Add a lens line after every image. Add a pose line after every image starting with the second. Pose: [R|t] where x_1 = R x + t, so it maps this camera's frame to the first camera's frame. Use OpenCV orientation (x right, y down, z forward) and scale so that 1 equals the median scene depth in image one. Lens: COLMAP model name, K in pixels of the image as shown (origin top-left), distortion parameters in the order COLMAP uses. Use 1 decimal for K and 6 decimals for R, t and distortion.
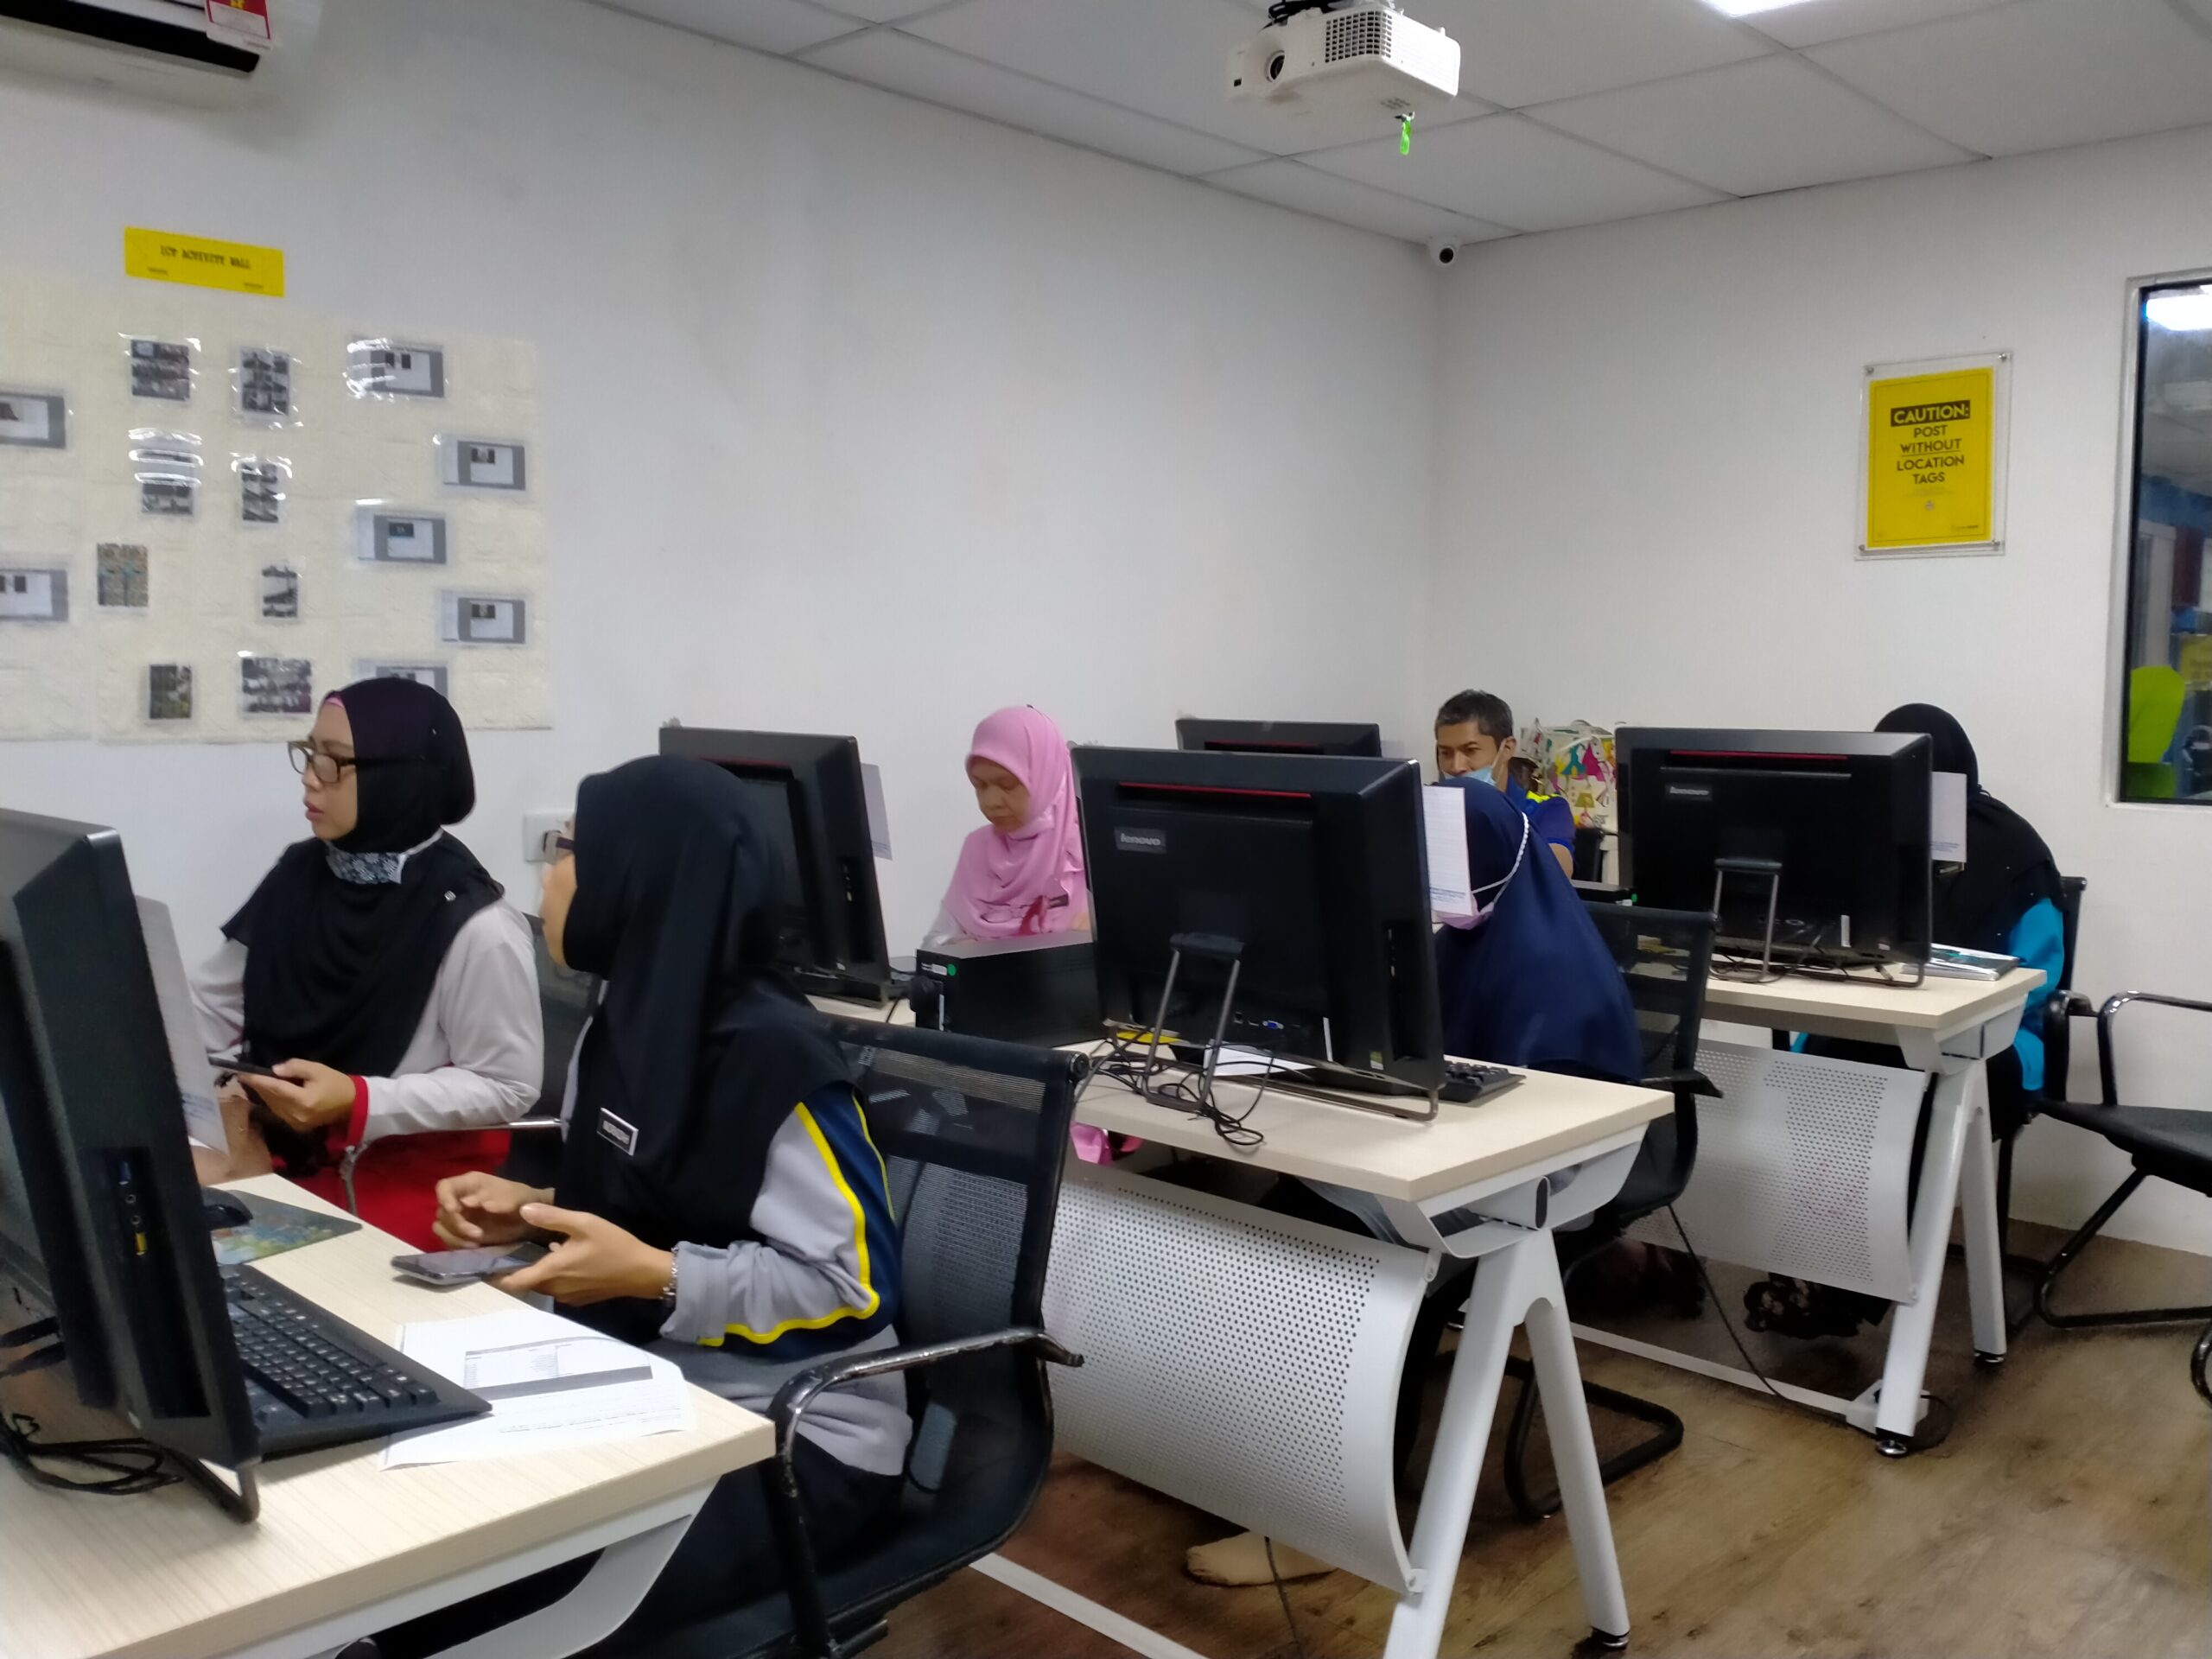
lens RADIAL K [[1837.9, 0, 1094.4], [0, 1837.9, 805.9], [0, 0, 1]] dist [0.044262, -0.102983]
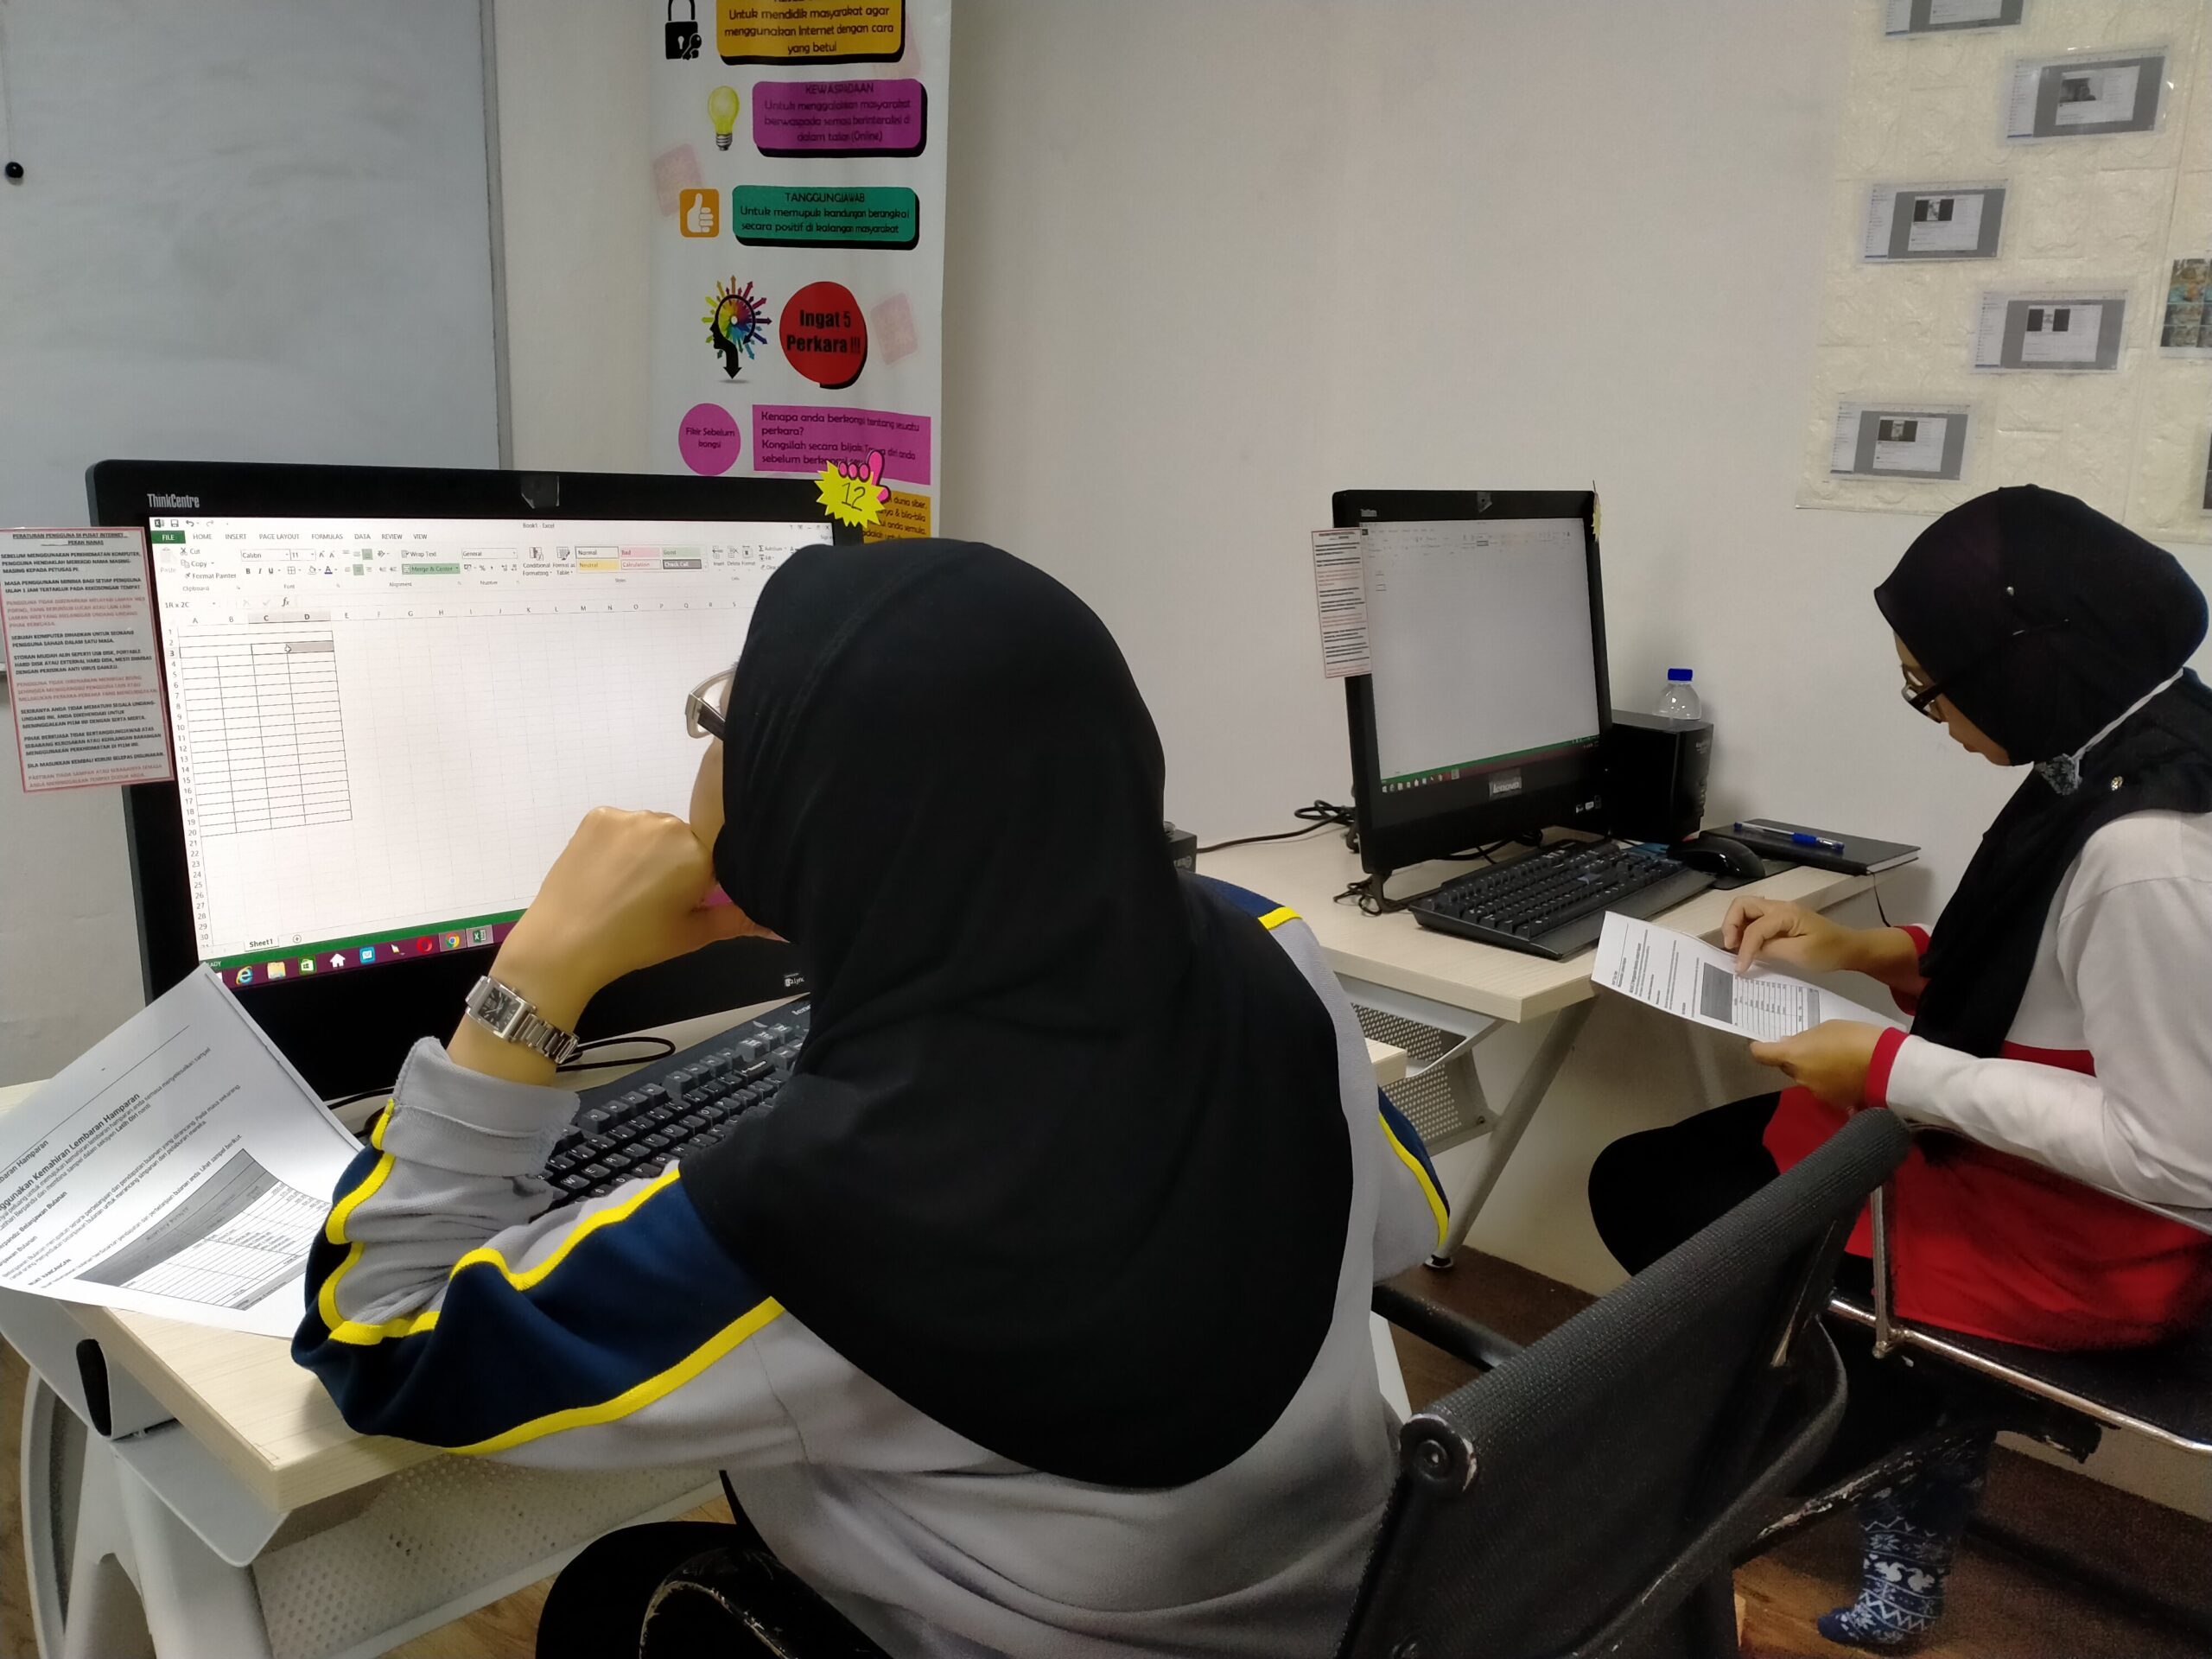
lens RADIAL K [[1837.9, 0, 1087.9], [0, 1837.9, 841.8], [0, 0, 1]] dist [0.044262, -0.102983]
pose [[0.030240, 0.202898, -0.978733, 0.189068], [-0.119408, 0.972902, 0.198000, -0.010586], [0.992385, 0.110881, 0.053648, 0.526252]]
